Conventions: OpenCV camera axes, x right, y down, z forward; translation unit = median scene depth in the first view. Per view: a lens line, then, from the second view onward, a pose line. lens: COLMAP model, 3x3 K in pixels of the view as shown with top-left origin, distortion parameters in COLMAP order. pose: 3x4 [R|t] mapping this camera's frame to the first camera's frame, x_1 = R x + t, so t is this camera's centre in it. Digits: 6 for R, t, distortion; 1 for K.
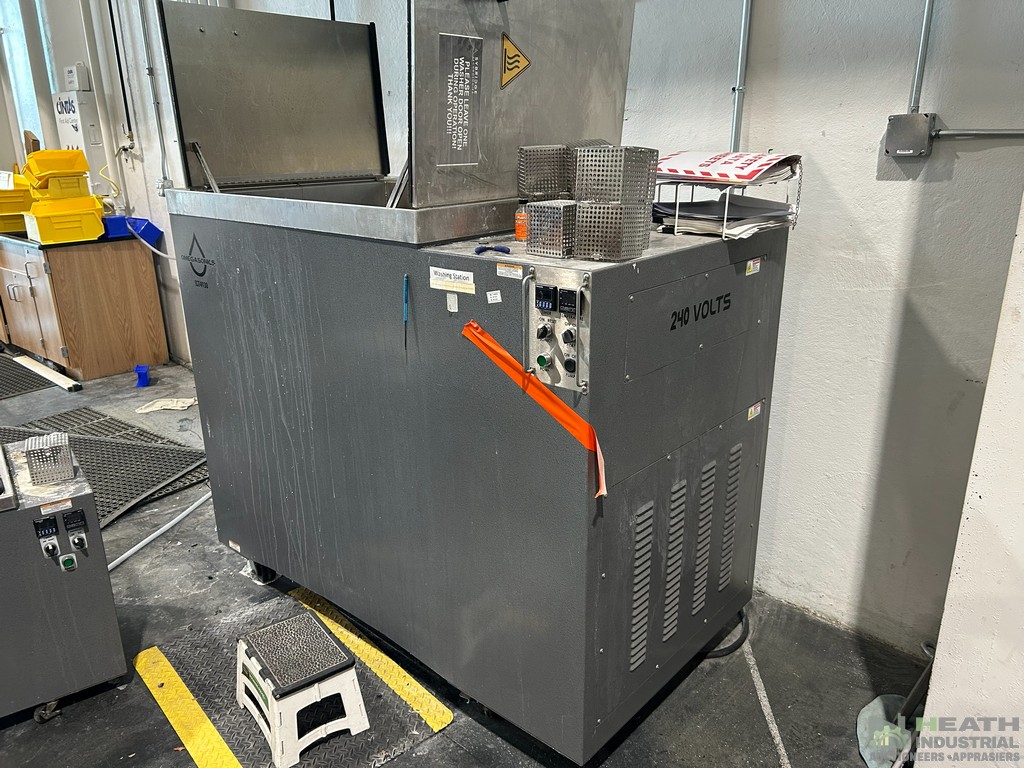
lens RADIAL K [[759.3, 0, 515.0], [0, 759.3, 390.9], [0, 0, 1]] dist [0.002586, -0.004131]
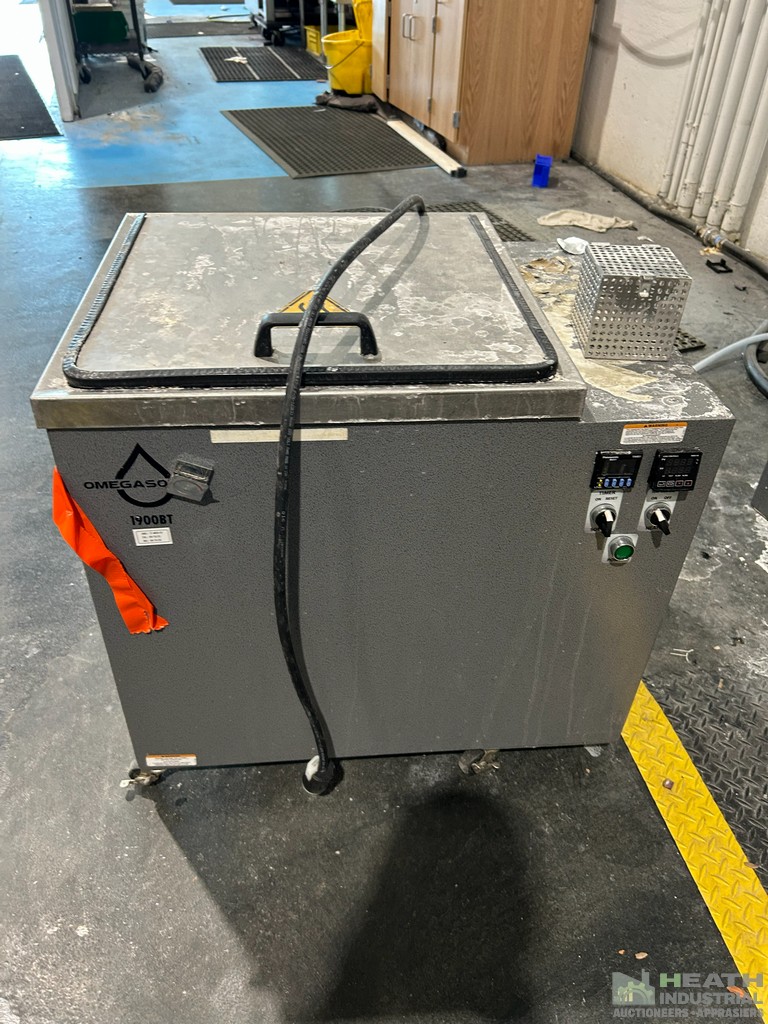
lens RADIAL K [[759.3, 0, 379.1], [0, 759.3, 509.7], [0, 0, 1]] dist [0.002586, -0.004131]
pose [[0.851562, 0.347660, -0.392396, -0.233944], [-0.192458, 0.903536, 0.382861, 0.025667], [0.487650, -0.250510, 0.836327, 0.241686]]
